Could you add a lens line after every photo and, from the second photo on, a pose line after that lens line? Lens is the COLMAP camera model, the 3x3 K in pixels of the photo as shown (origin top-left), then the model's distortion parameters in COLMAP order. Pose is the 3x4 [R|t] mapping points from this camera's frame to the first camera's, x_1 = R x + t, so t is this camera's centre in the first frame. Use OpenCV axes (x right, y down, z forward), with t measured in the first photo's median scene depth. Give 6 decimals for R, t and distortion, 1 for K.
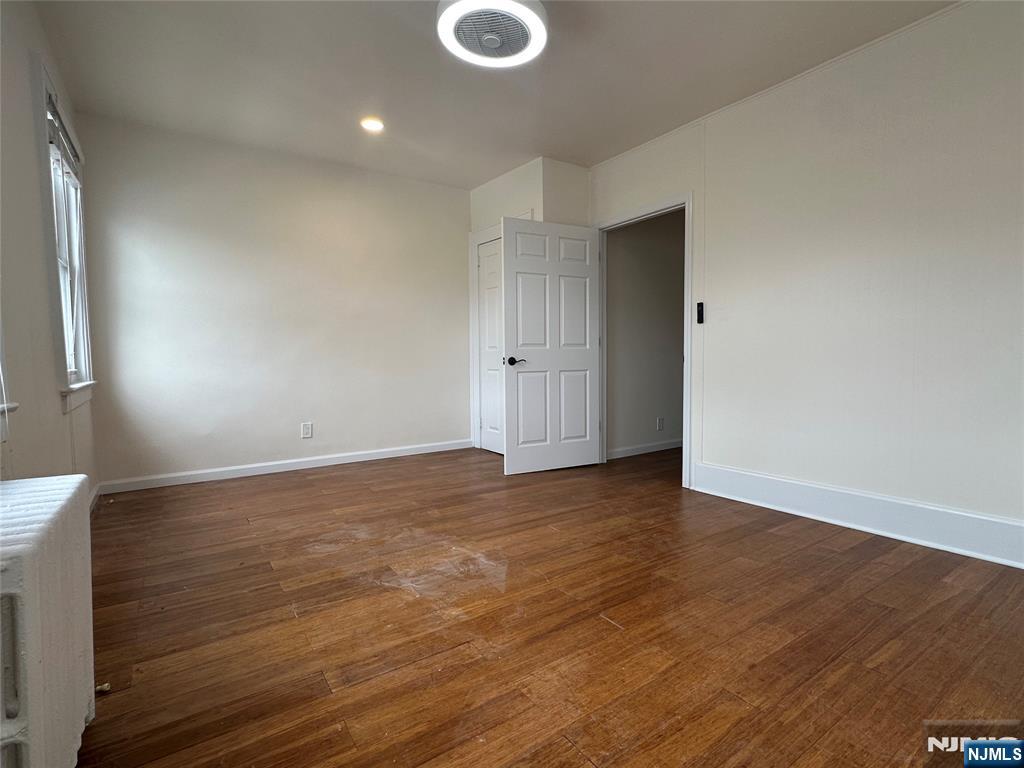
lens RADIAL K [[501.4, 0, 512.0], [0, 501.4, 384.0], [0, 0, 1]] dist [-0.003390, -0.000017]
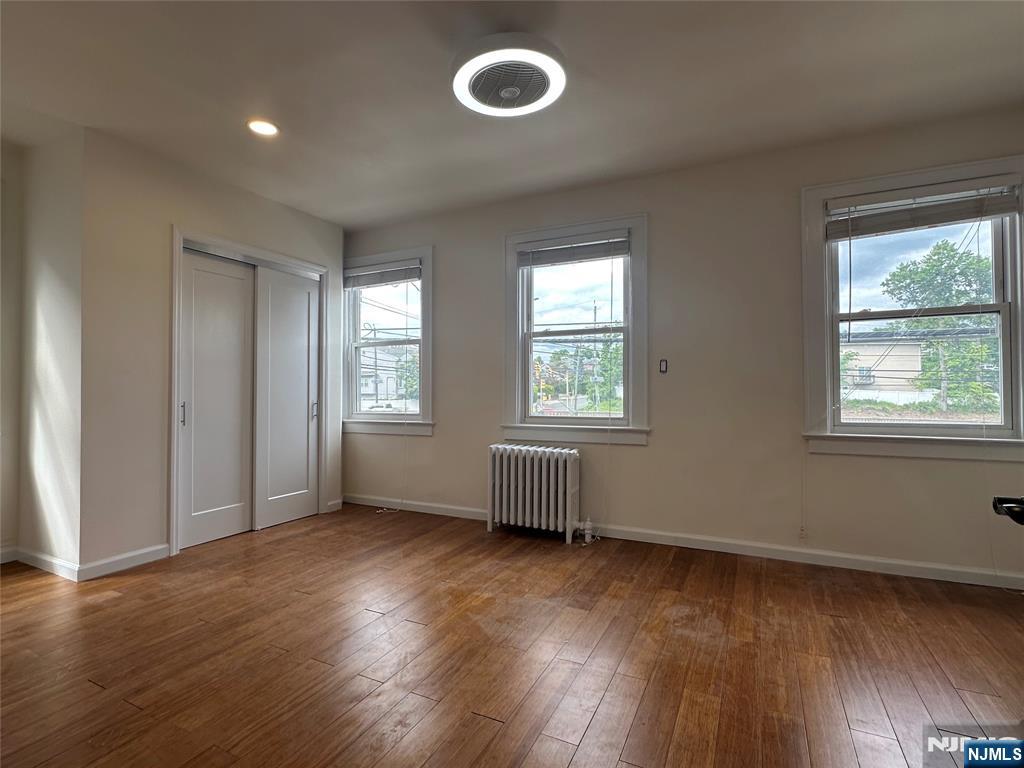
lens RADIAL K [[501.4, 0, 512.0], [0, 501.4, 384.0], [0, 0, 1]] dist [-0.003390, -0.000017]
pose [[-0.870998, 0.001185, -0.491286, 0.464843], [-0.019745, 0.999105, 0.037415, -0.174494], [0.490890, 0.042289, -0.870195, 2.010045]]
